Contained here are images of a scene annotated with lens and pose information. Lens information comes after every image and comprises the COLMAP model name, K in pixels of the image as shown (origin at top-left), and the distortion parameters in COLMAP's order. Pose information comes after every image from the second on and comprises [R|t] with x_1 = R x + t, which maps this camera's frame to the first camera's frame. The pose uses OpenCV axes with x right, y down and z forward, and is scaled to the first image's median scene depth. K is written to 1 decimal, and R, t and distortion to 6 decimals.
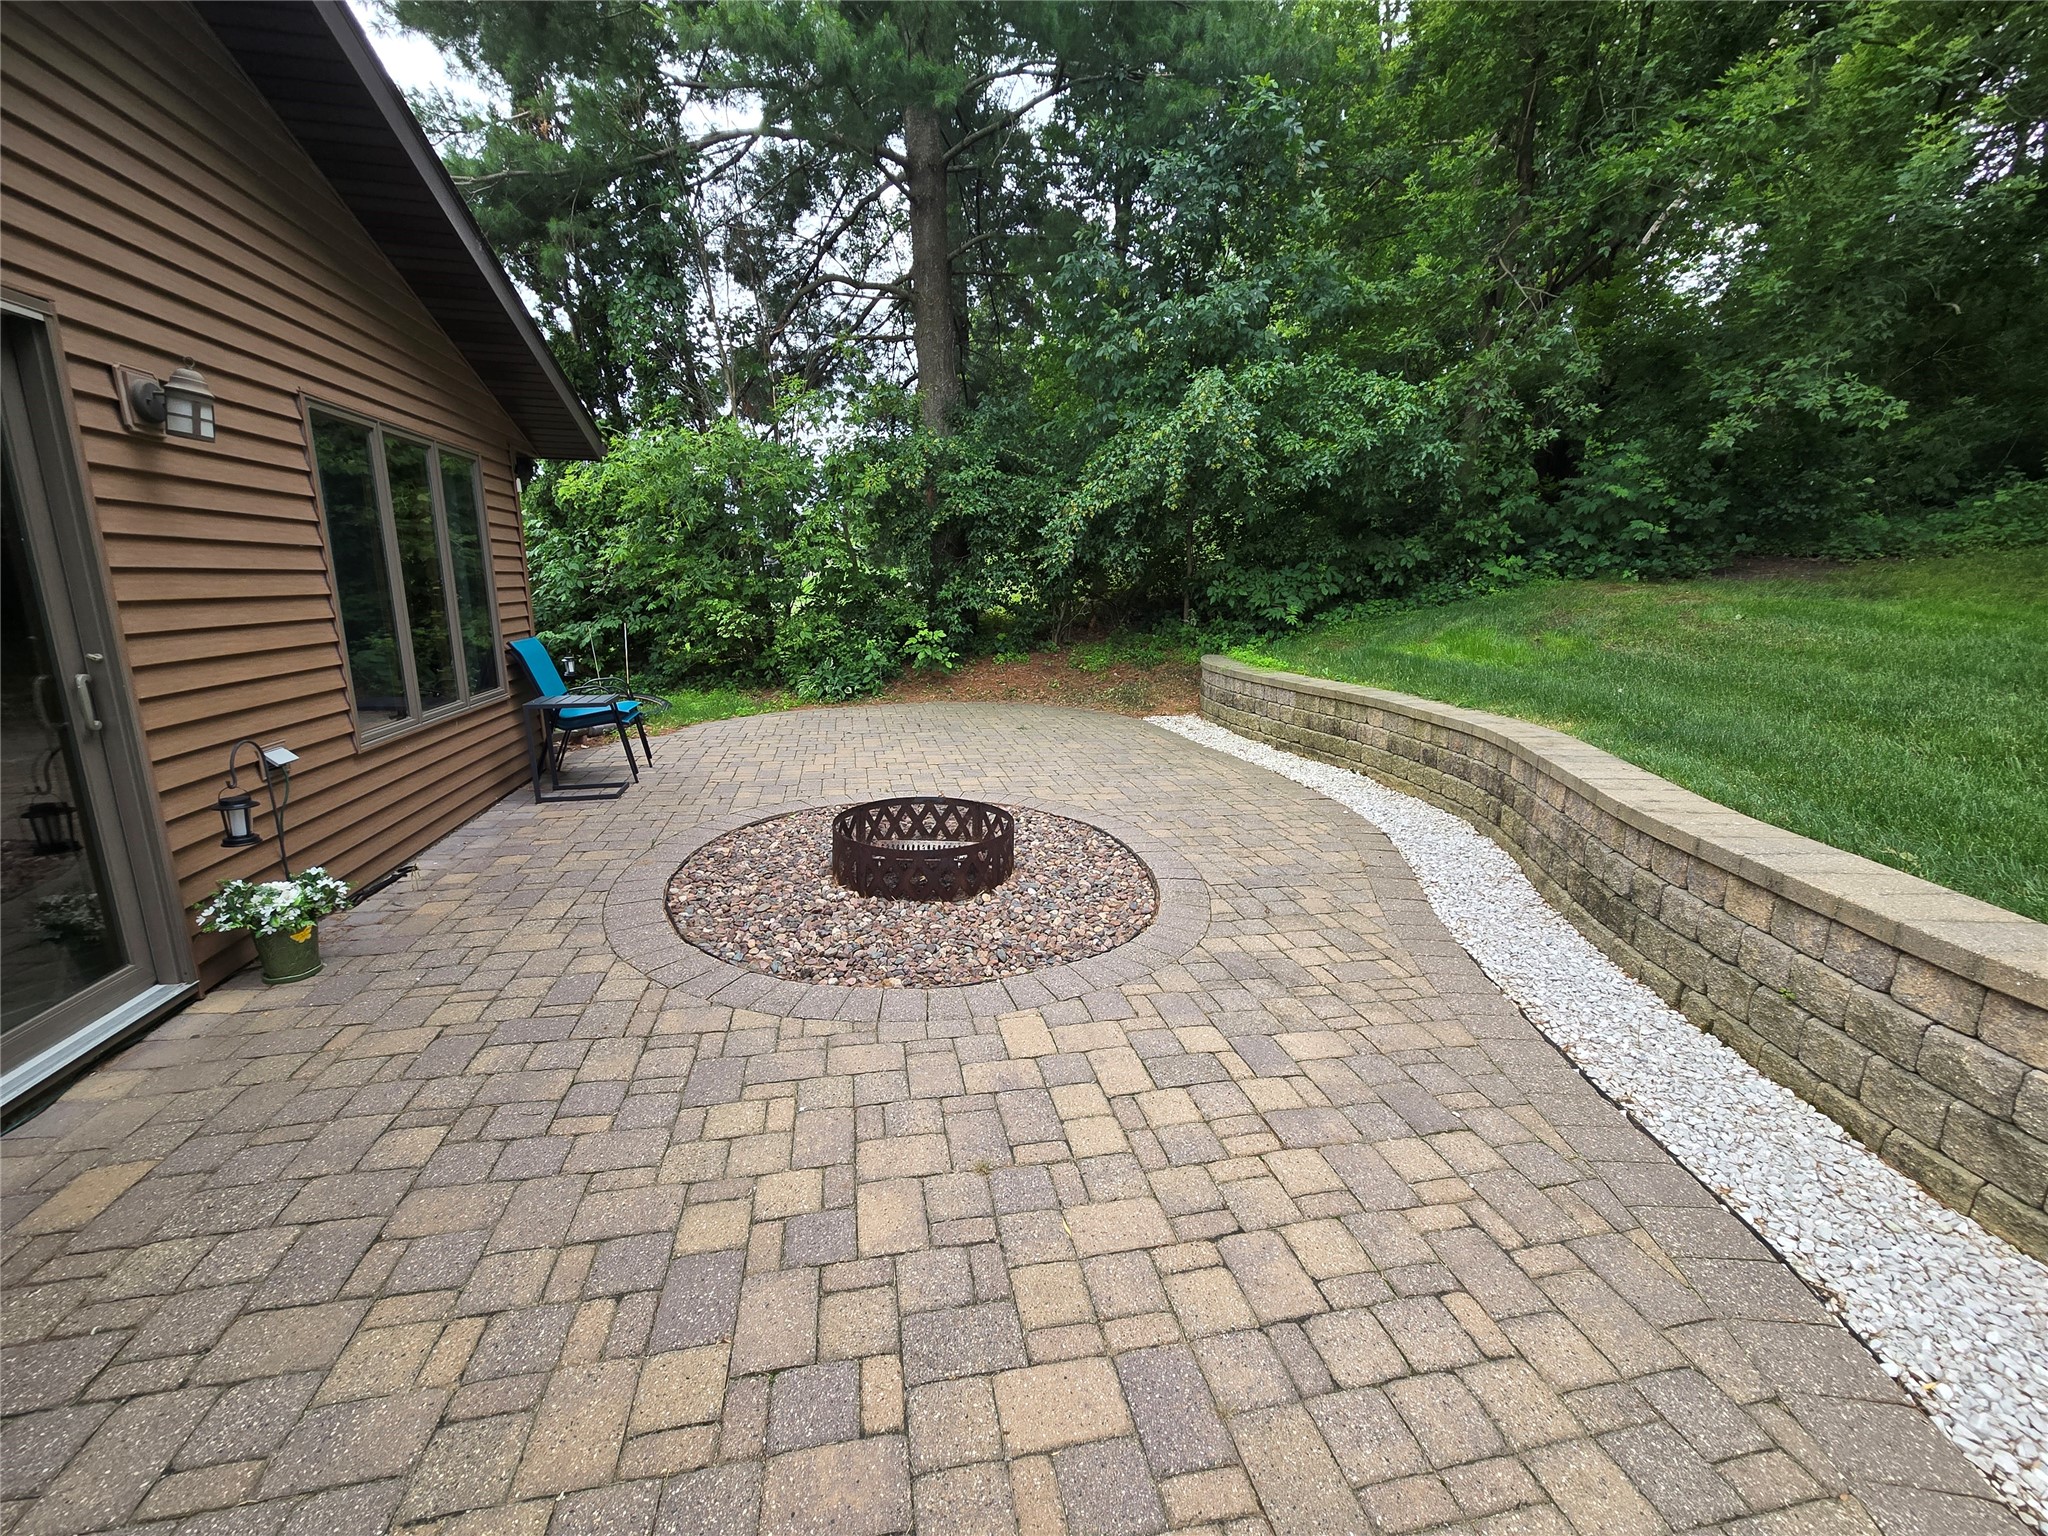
lens RADIAL K [[833.2, 0, 1019.5], [0, 833.2, 768.0], [0, 0, 1]] dist [-0.002722, -0.000009]
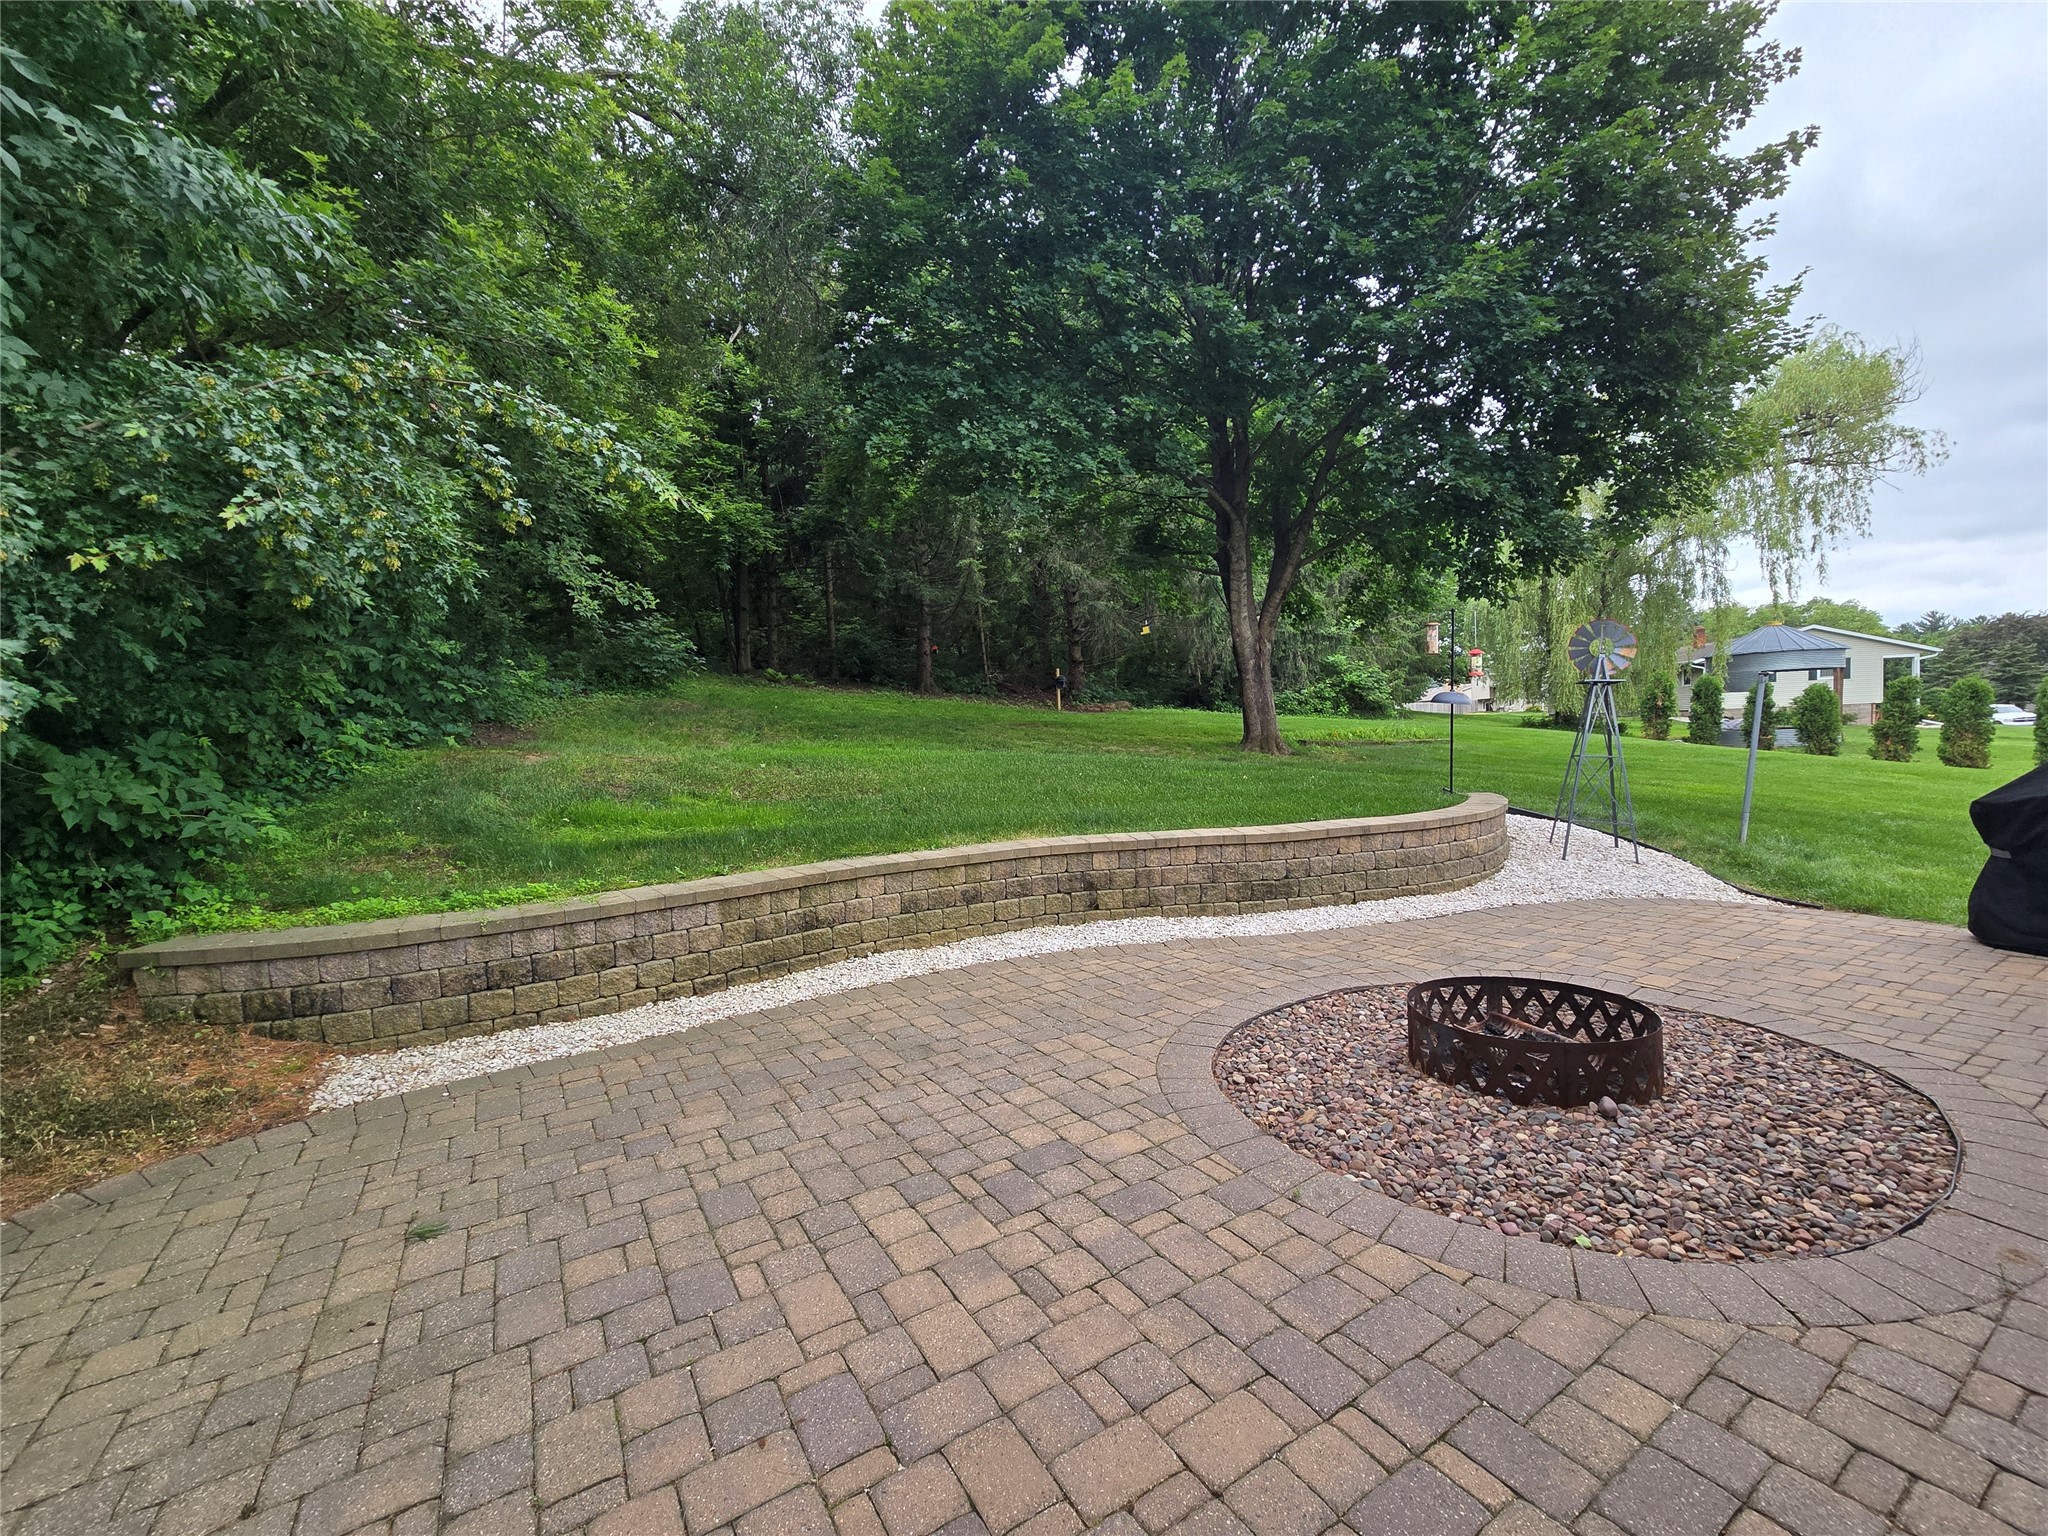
lens RADIAL K [[833.2, 0, 1024.2], [0, 833.2, 767.2], [0, 0, 1]] dist [-0.002722, -0.000009]
pose [[-0.338371, -0.042230, 0.940065, -0.453687], [0.244836, 0.960635, 0.131281, -0.253201], [-0.908604, 0.274583, -0.314711, 1.056816]]
